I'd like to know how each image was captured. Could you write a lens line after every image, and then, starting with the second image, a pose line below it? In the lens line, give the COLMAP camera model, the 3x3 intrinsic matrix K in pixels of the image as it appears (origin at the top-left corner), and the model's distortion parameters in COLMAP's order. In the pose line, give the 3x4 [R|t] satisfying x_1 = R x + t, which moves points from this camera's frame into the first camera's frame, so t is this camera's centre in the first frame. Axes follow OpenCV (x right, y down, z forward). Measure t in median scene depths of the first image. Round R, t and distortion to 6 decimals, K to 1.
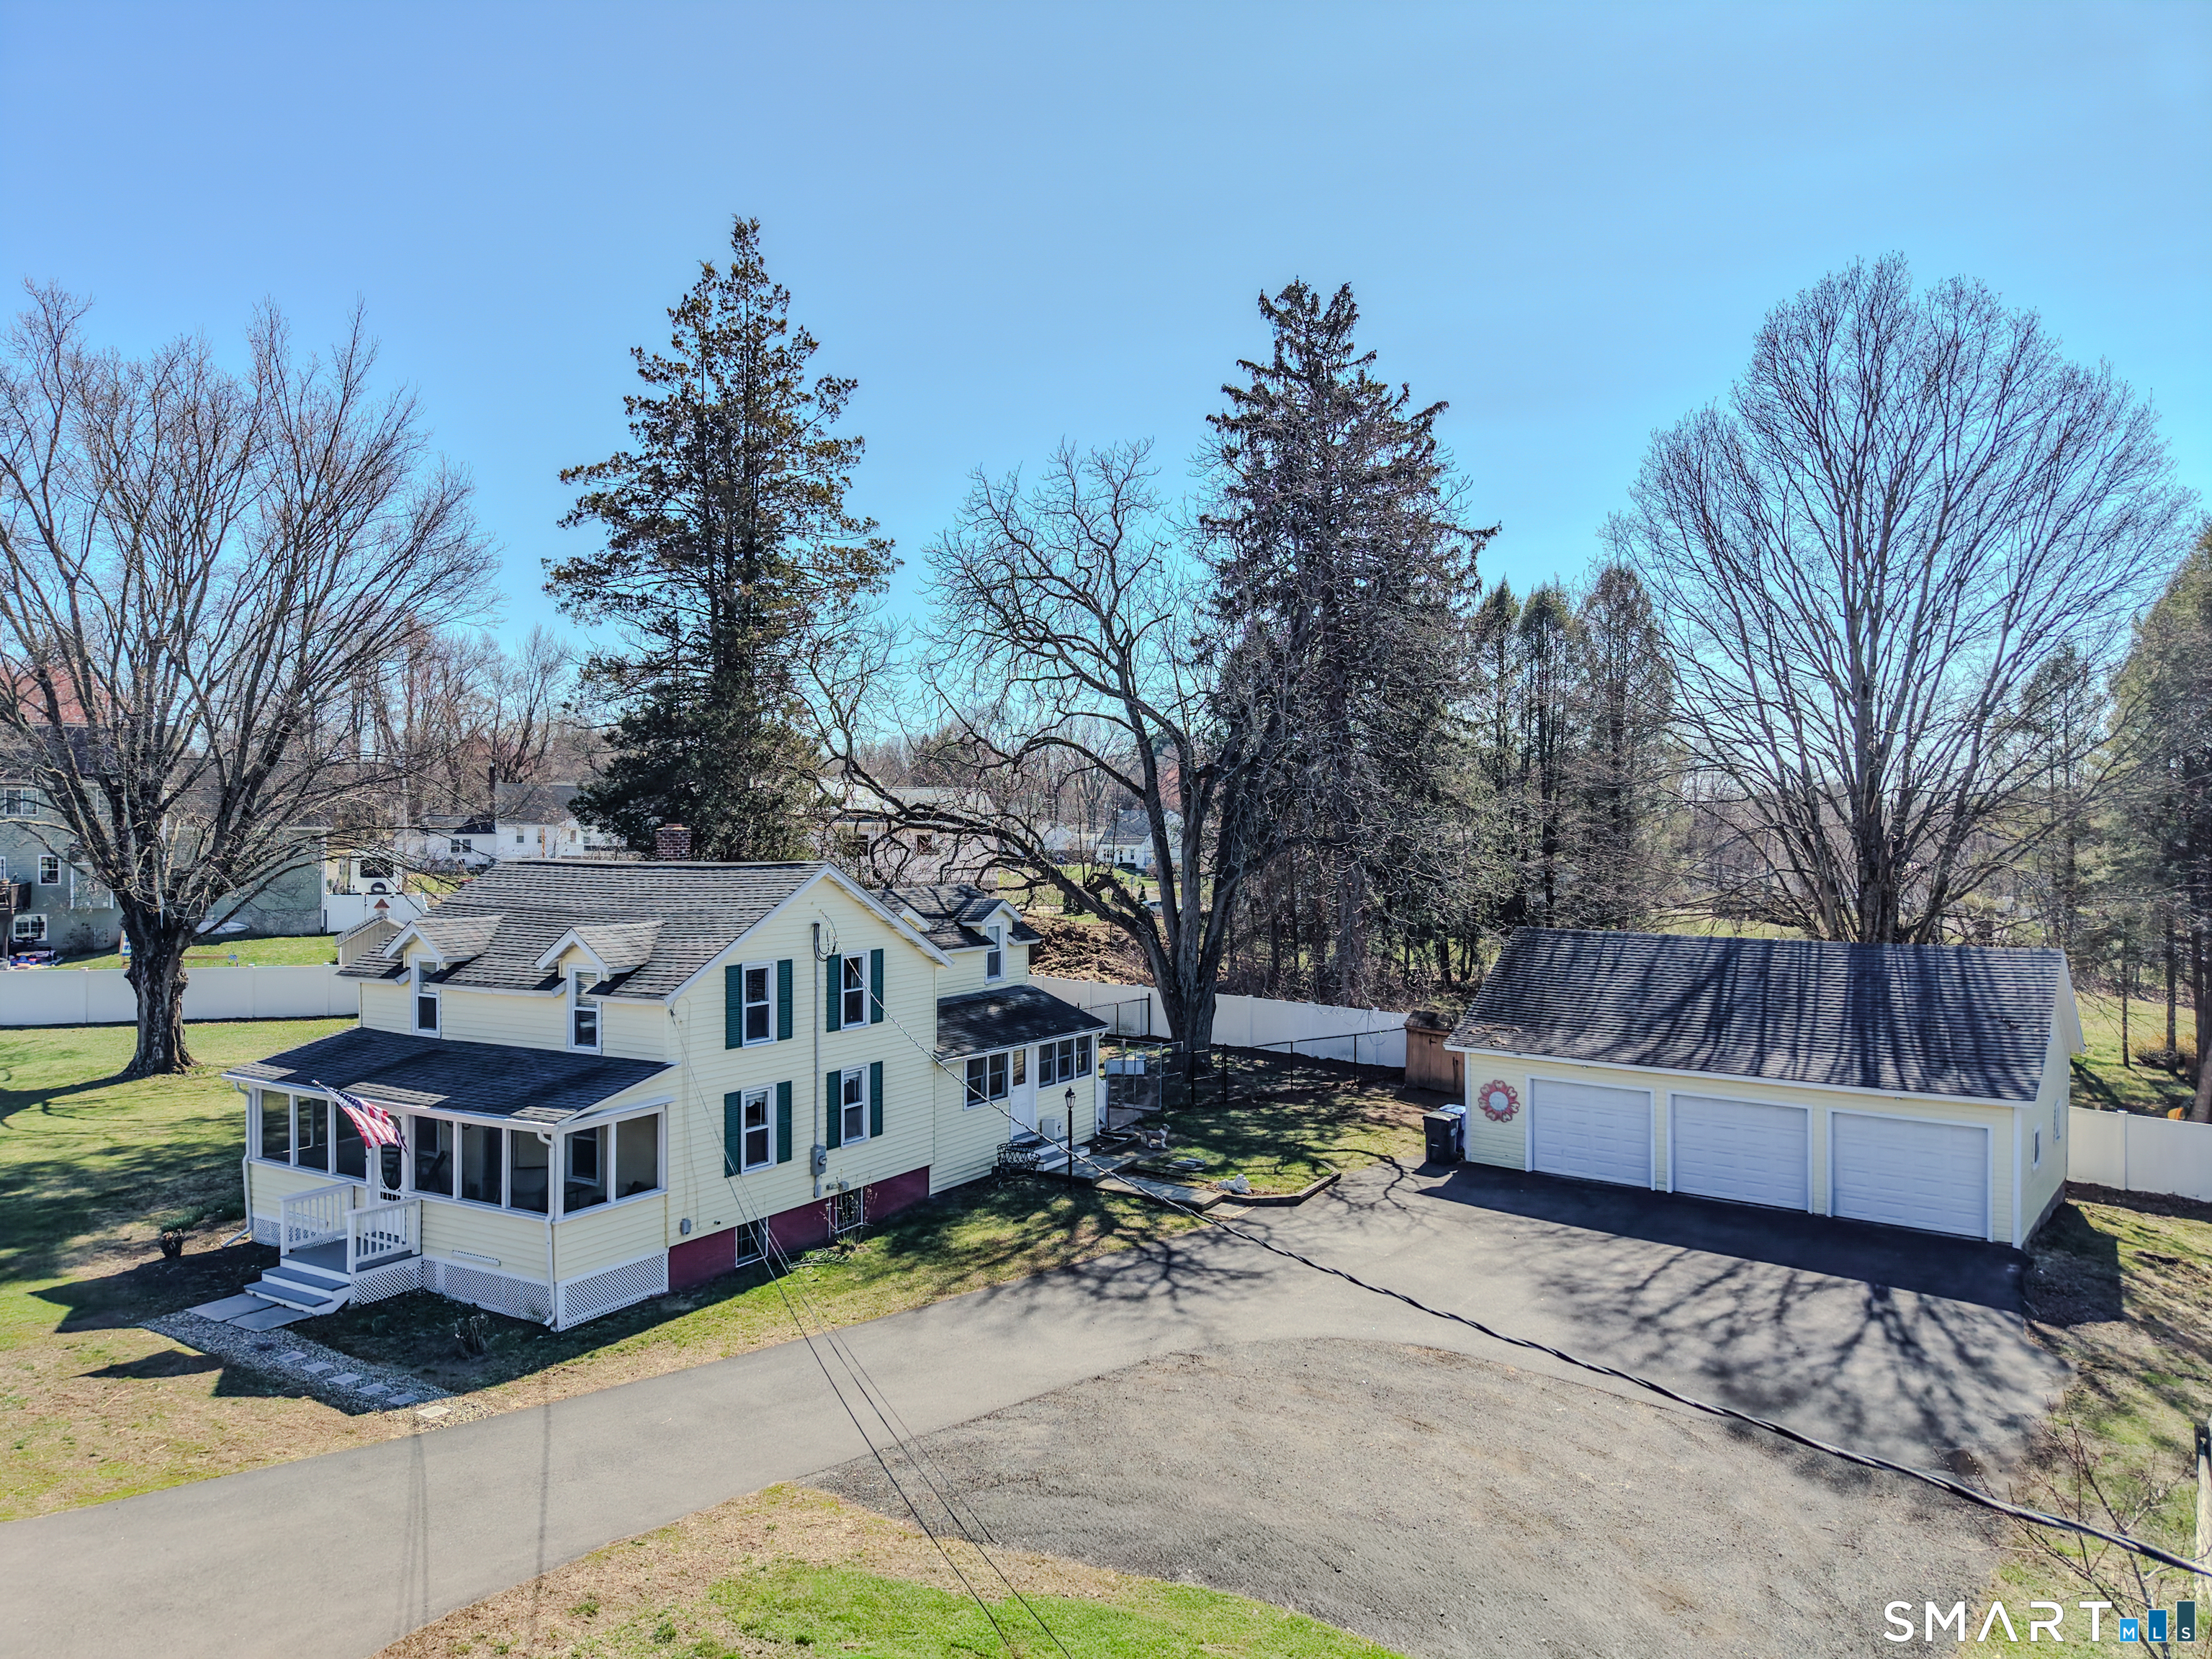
lens RADIAL K [[1452.0, 0, 1106.7], [0, 1452.0, 873.9], [0, 0, 1]] dist [0.034435, -0.041375]
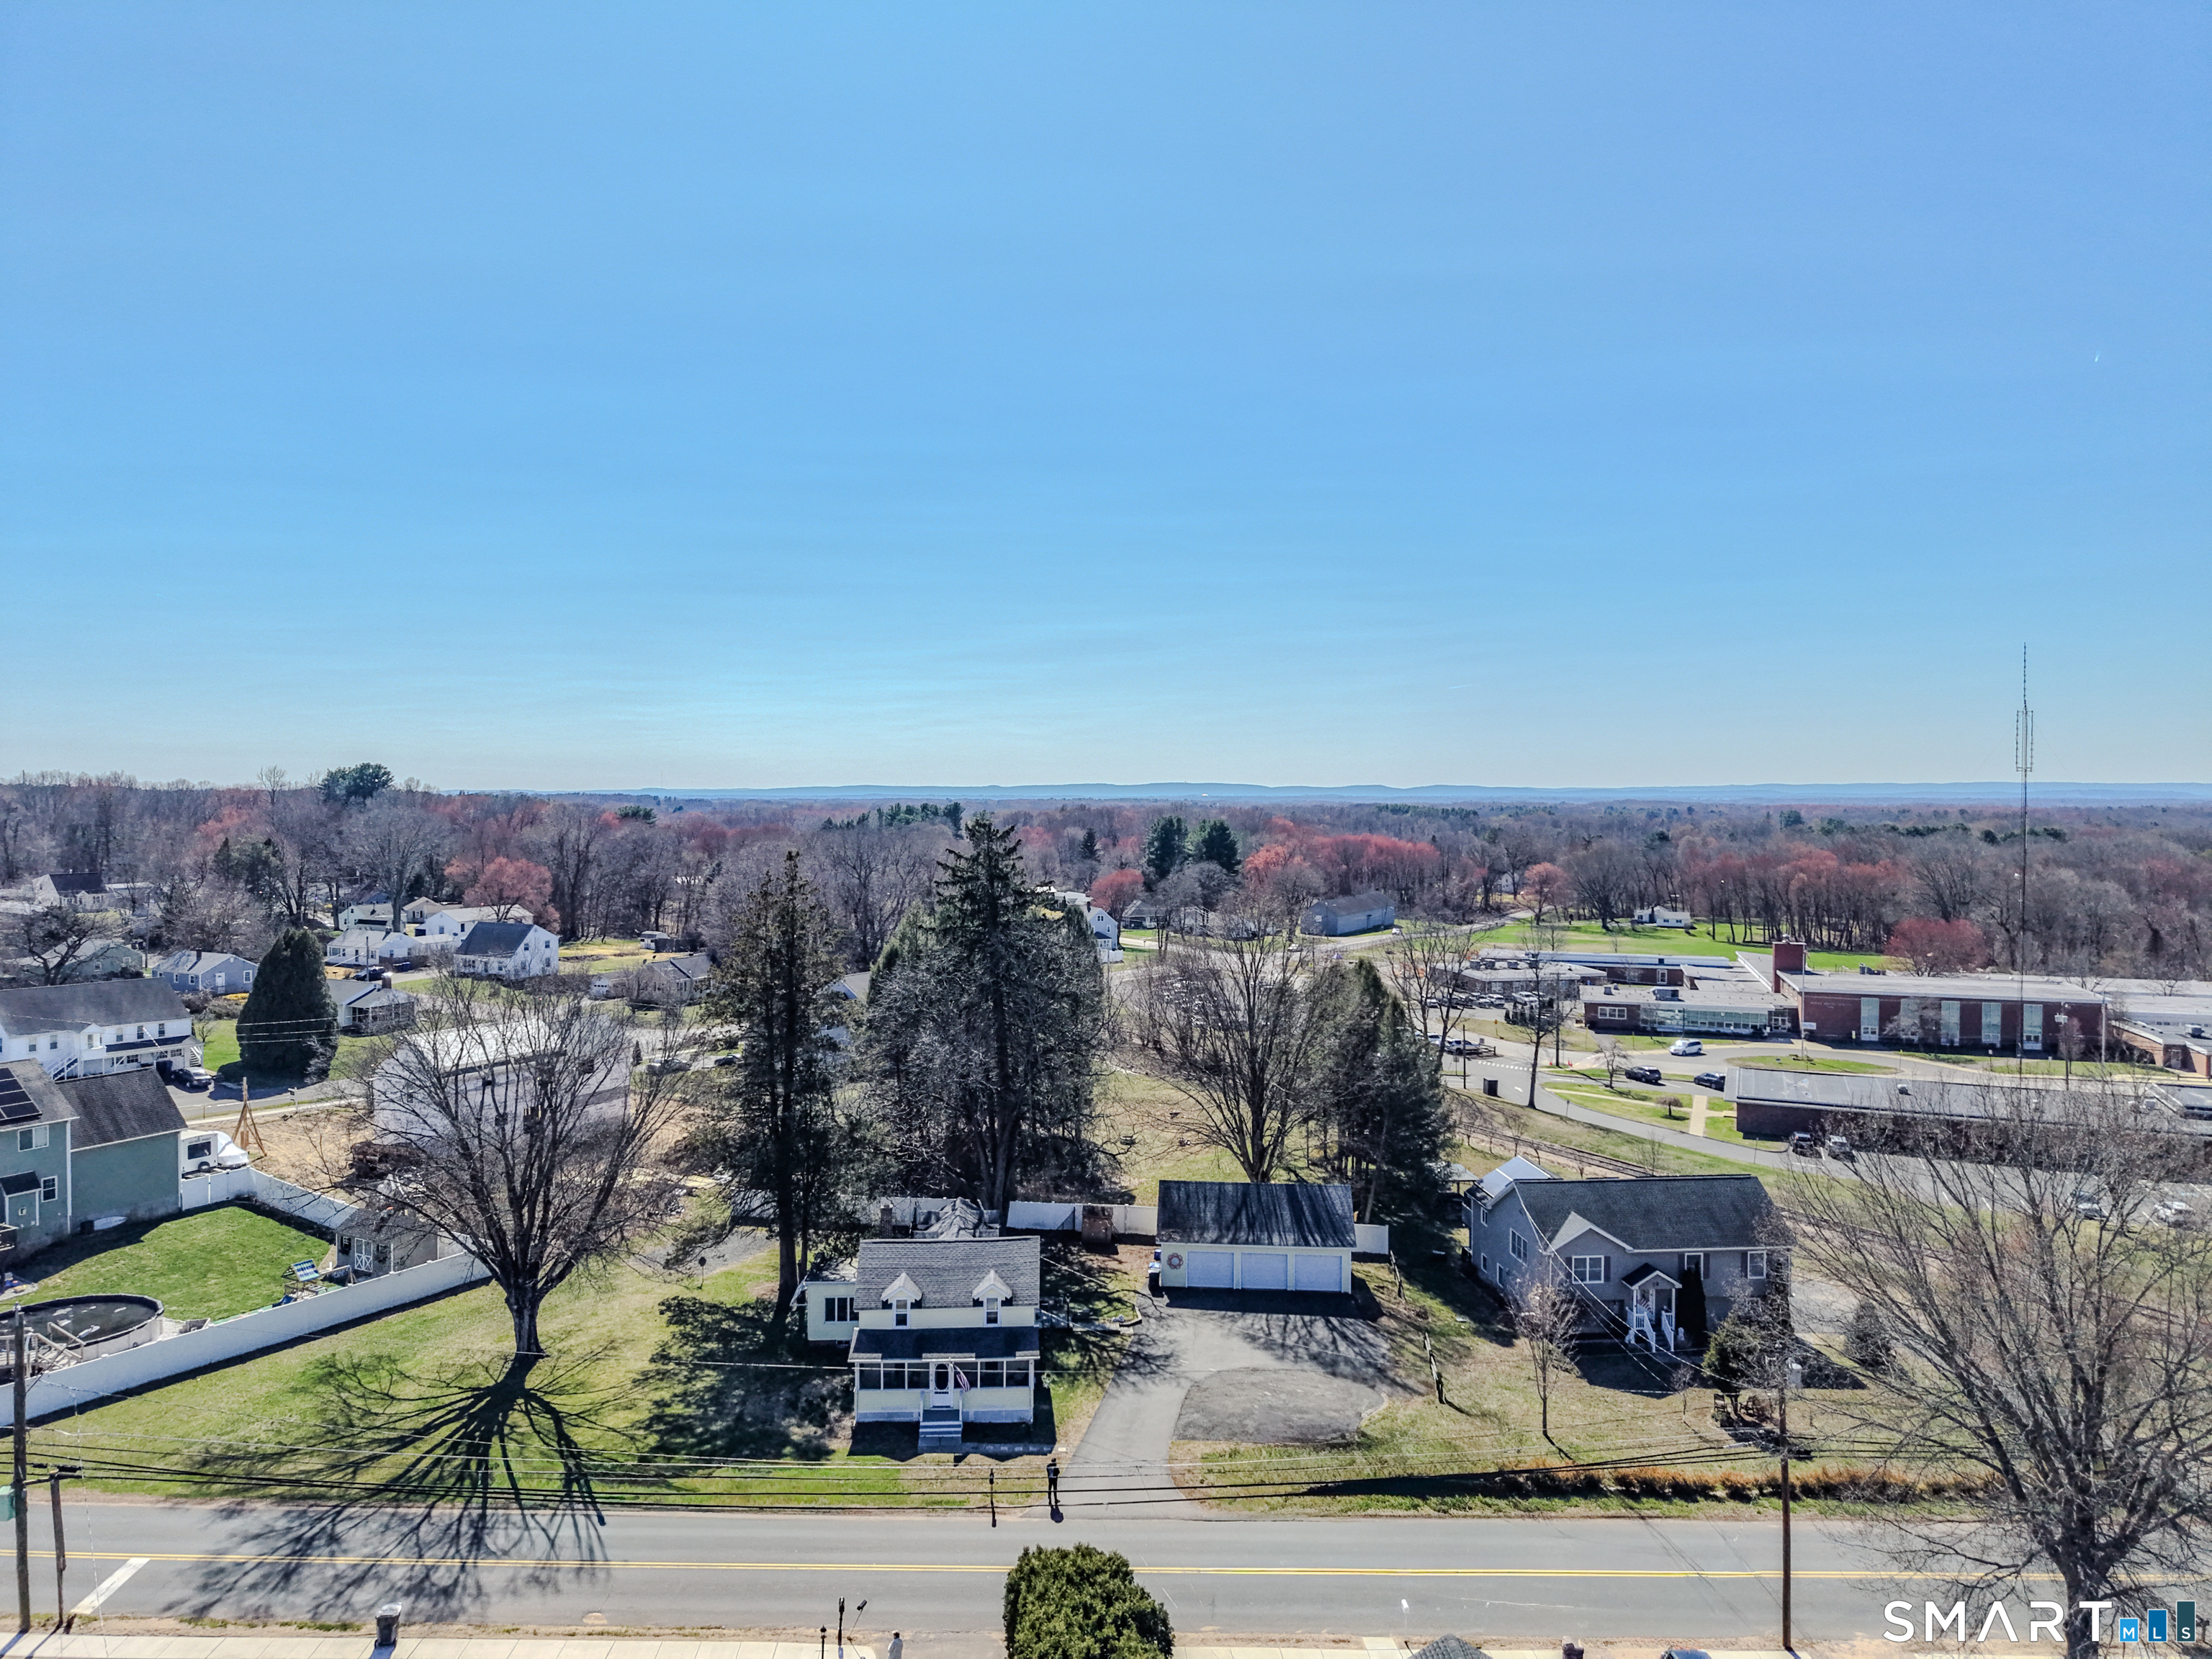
lens RADIAL K [[1512.7, 0, 1101.9], [0, 1512.7, 813.7], [0, 0, 1]] dist [0.027308, -0.004808]
pose [[0.829463, -0.008476, 0.558498, -1.776513], [0.010972, 0.999939, -0.001119, -0.847890], [-0.558454, 0.007056, 0.829505, -1.535365]]
